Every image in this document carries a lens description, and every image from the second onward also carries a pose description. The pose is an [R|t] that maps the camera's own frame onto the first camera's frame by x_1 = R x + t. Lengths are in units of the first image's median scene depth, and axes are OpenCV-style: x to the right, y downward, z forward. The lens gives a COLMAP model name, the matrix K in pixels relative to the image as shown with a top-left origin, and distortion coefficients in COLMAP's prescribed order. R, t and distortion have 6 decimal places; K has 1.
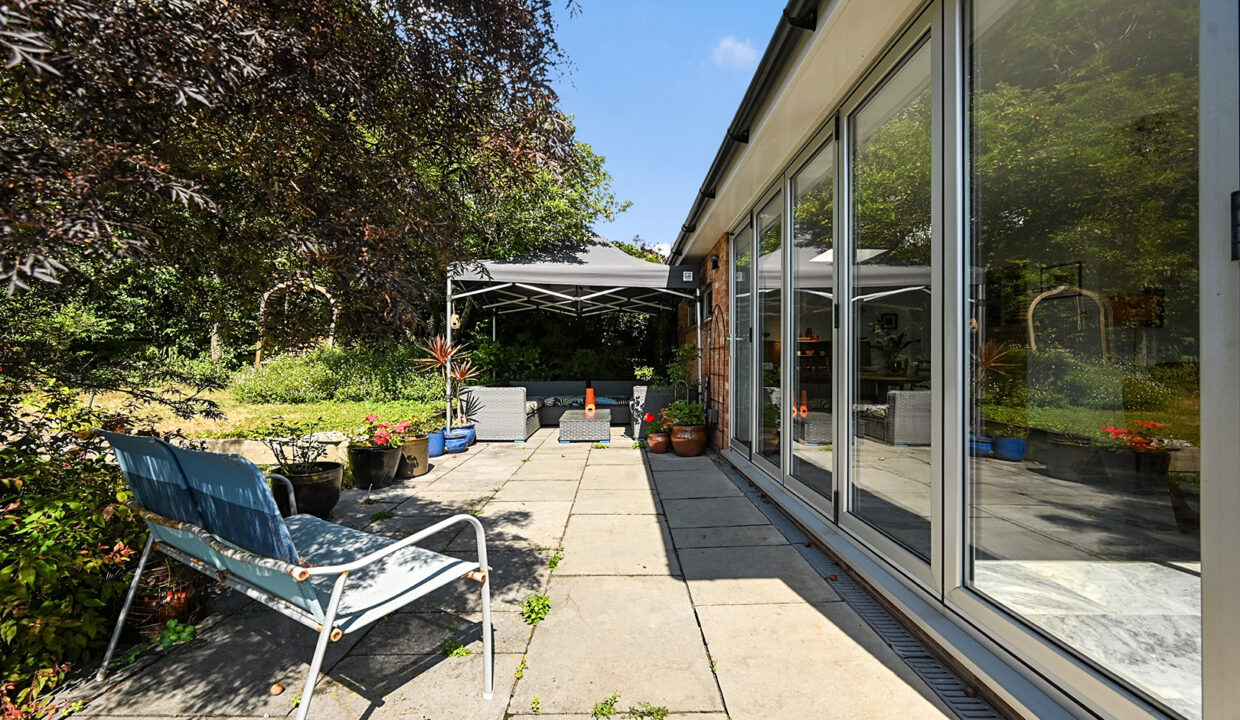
lens RADIAL K [[495.7, 0, 622.5], [0, 495.7, 359.0], [0, 0, 1]] dist [-0.001676, -0.000124]
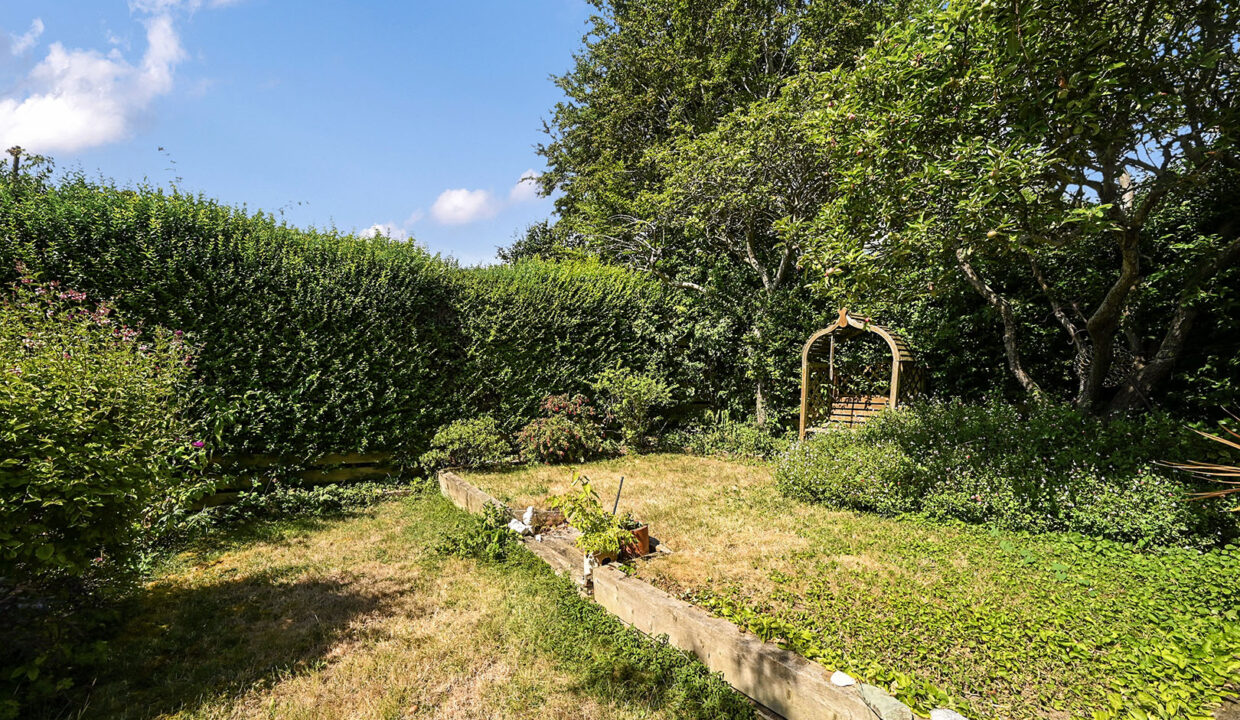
lens RADIAL K [[495.7, 0, 620.2], [0, 495.7, 356.6], [0, 0, 1]] dist [-0.001676, -0.000124]
pose [[0.557698, -0.089597, -0.825194, -0.225074], [0.003719, 0.994417, -0.105457, -0.027617], [0.830036, 0.055744, 0.554918, 0.300002]]
